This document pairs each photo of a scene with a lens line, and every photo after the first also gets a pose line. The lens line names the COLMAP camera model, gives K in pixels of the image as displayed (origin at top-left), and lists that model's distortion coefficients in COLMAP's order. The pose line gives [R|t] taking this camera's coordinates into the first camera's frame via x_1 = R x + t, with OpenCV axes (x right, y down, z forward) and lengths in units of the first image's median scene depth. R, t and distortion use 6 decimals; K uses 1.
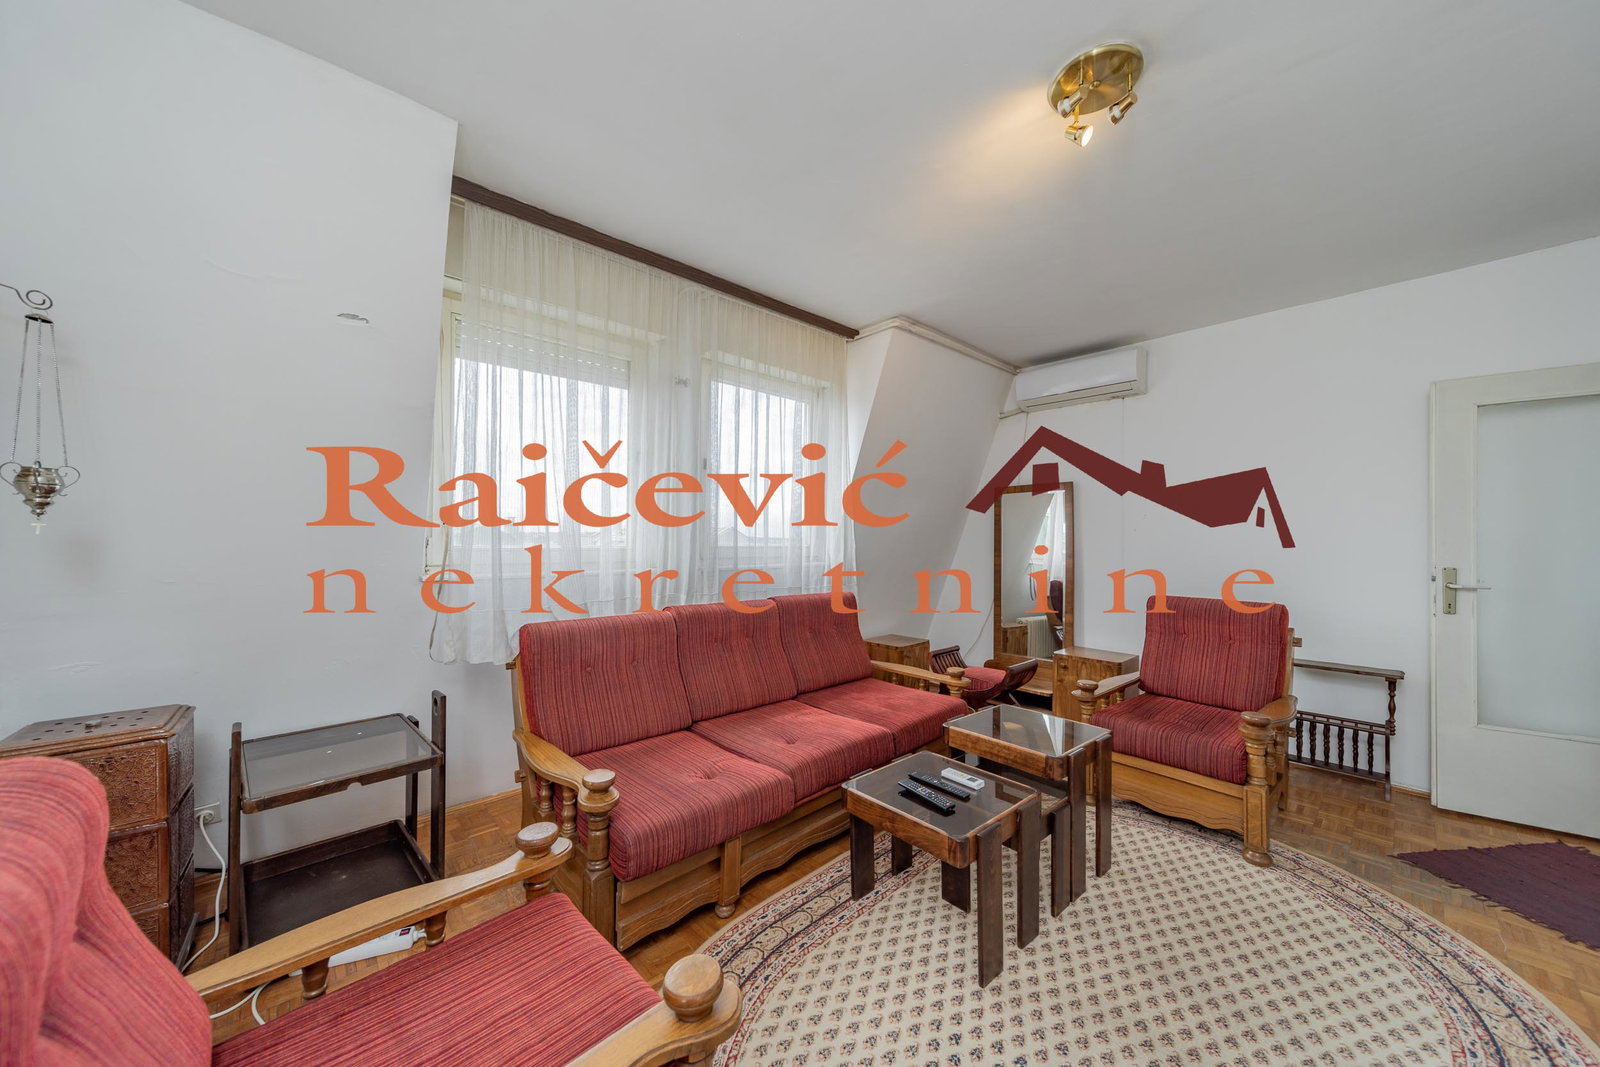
lens RADIAL K [[566.3, 0, 793.5], [0, 566.3, 529.2], [0, 0, 1]] dist [0.004723, -0.000524]
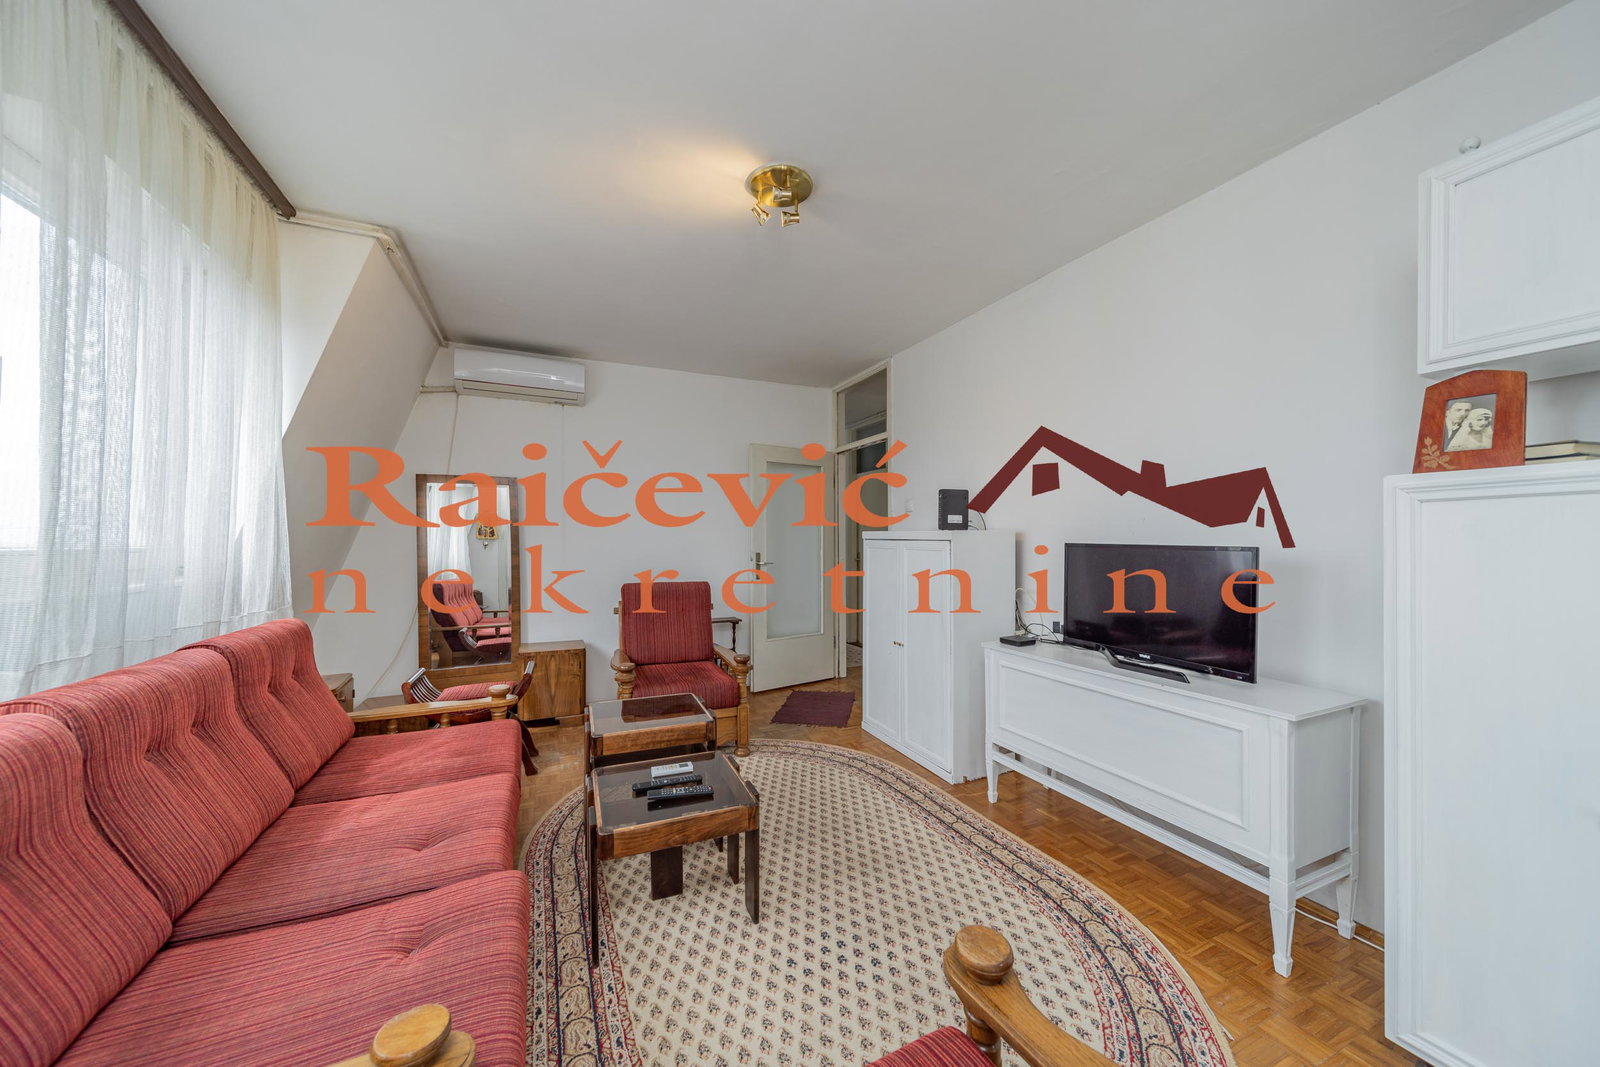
lens RADIAL K [[566.3, 0, 798.9], [0, 566.3, 539.1], [0, 0, 1]] dist [0.004723, -0.000524]
pose [[0.301964, -0.003886, 0.953312, -0.581704], [-0.016546, 0.999820, 0.009316, 0.009754], [-0.953176, -0.018586, 0.301845, 0.460408]]
